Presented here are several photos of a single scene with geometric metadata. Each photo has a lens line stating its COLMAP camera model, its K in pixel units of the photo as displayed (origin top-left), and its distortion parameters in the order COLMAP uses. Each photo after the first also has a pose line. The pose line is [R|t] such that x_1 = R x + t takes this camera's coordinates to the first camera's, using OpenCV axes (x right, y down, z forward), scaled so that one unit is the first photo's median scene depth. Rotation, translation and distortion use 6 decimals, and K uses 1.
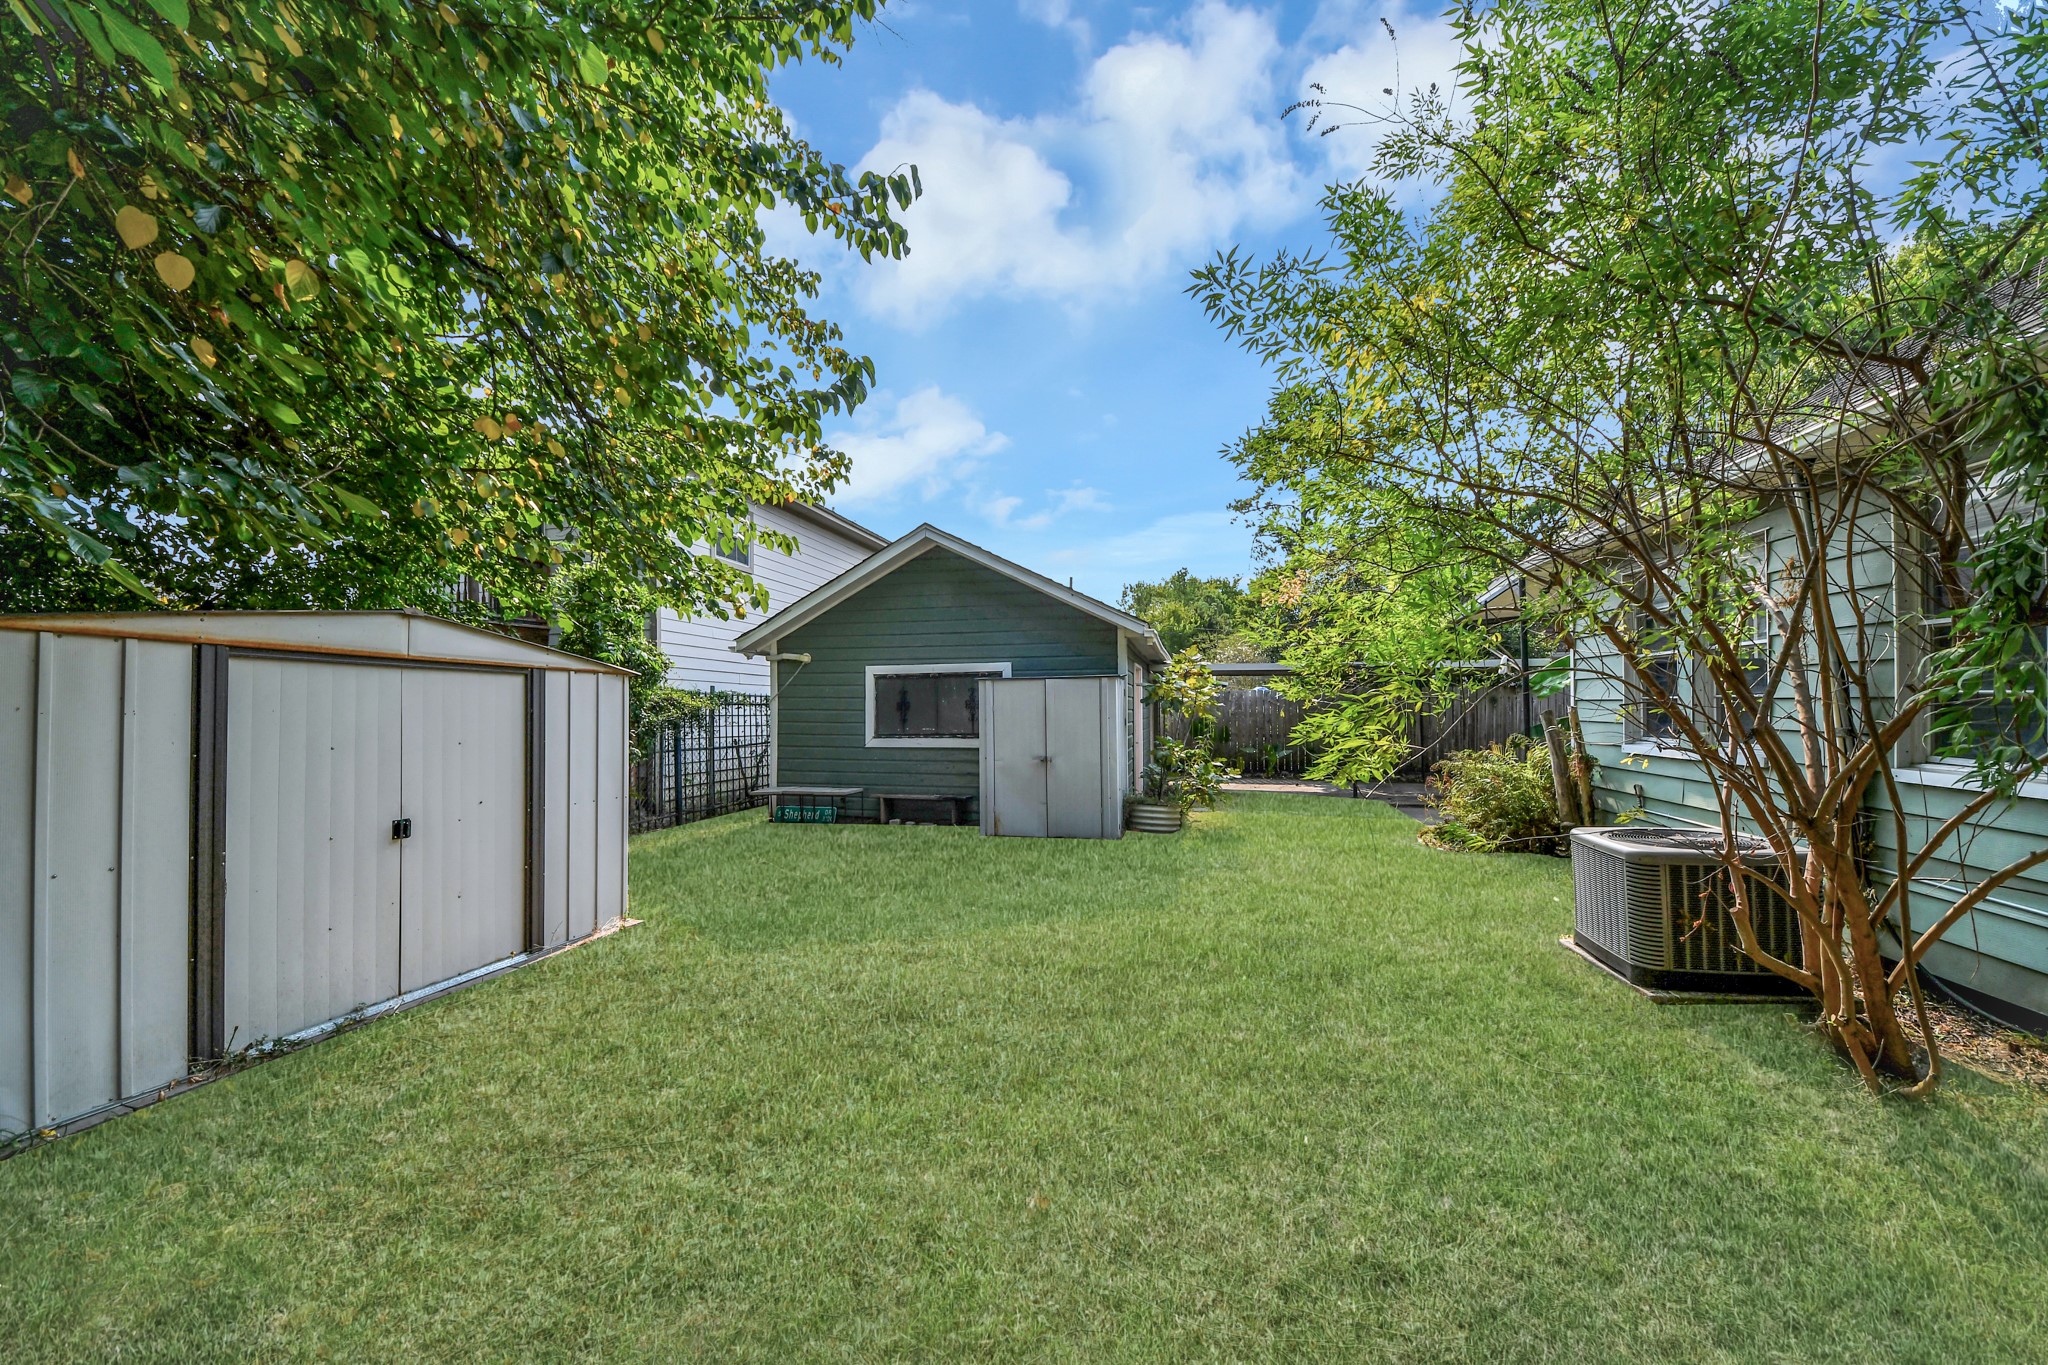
lens RADIAL K [[741.7, 0, 1021.2], [0, 741.7, 712.5], [0, 0, 1]] dist [0.024500, -0.015147]
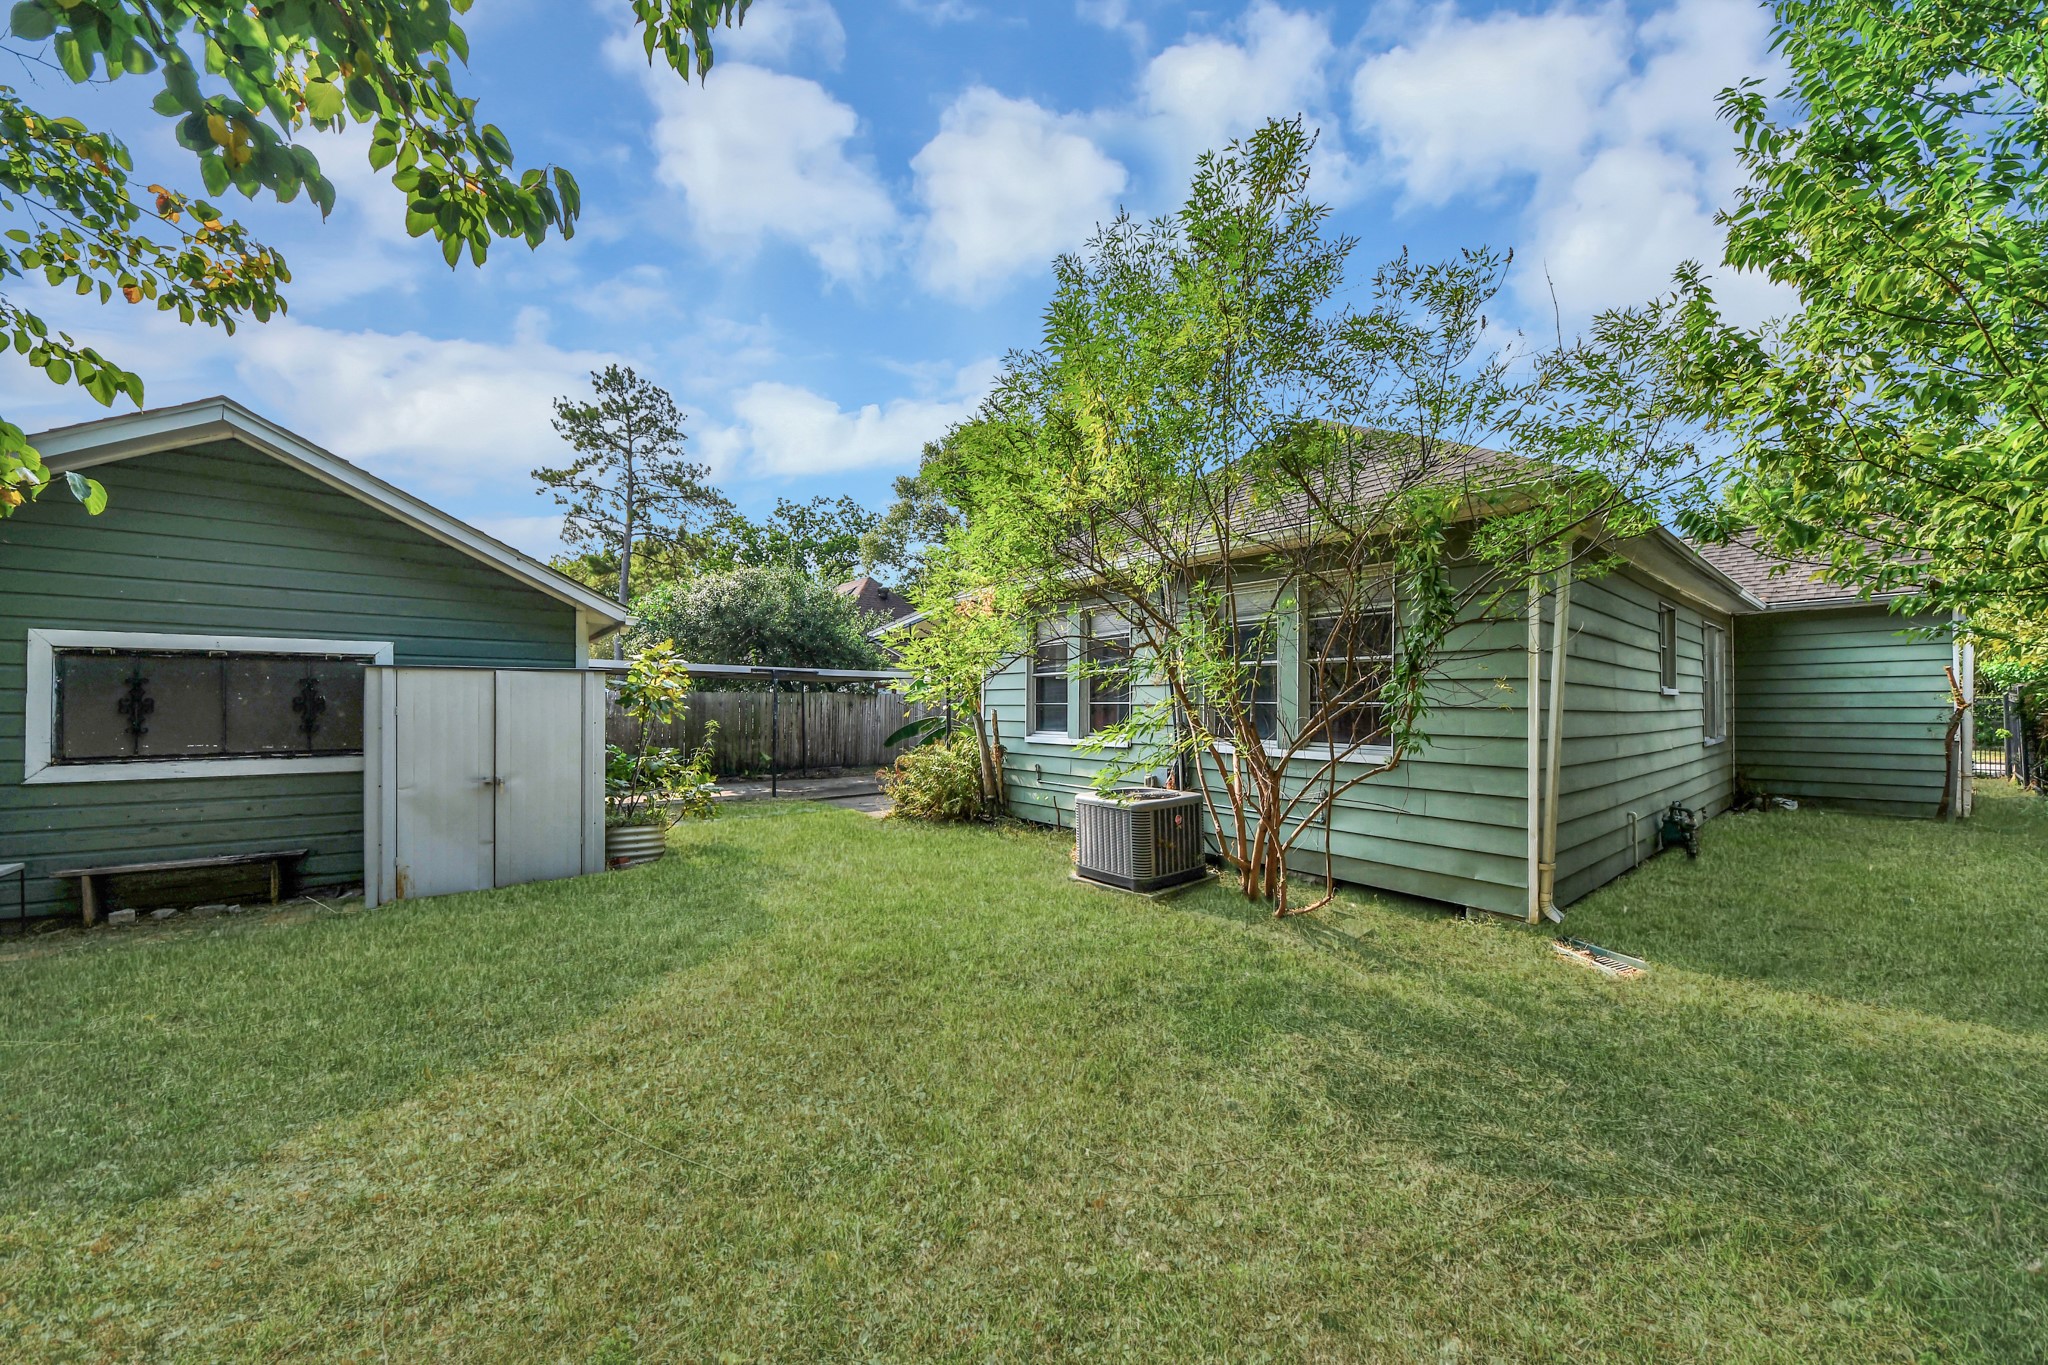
lens RADIAL K [[741.7, 0, 1021.2], [0, 741.7, 712.5], [0, 0, 1]] dist [0.024500, -0.015147]
pose [[0.586247, -0.001145, 0.810131, -0.246991], [0.005847, 0.999979, -0.002818, 0.001767], [-0.810111, 0.006389, 0.586242, 0.146288]]
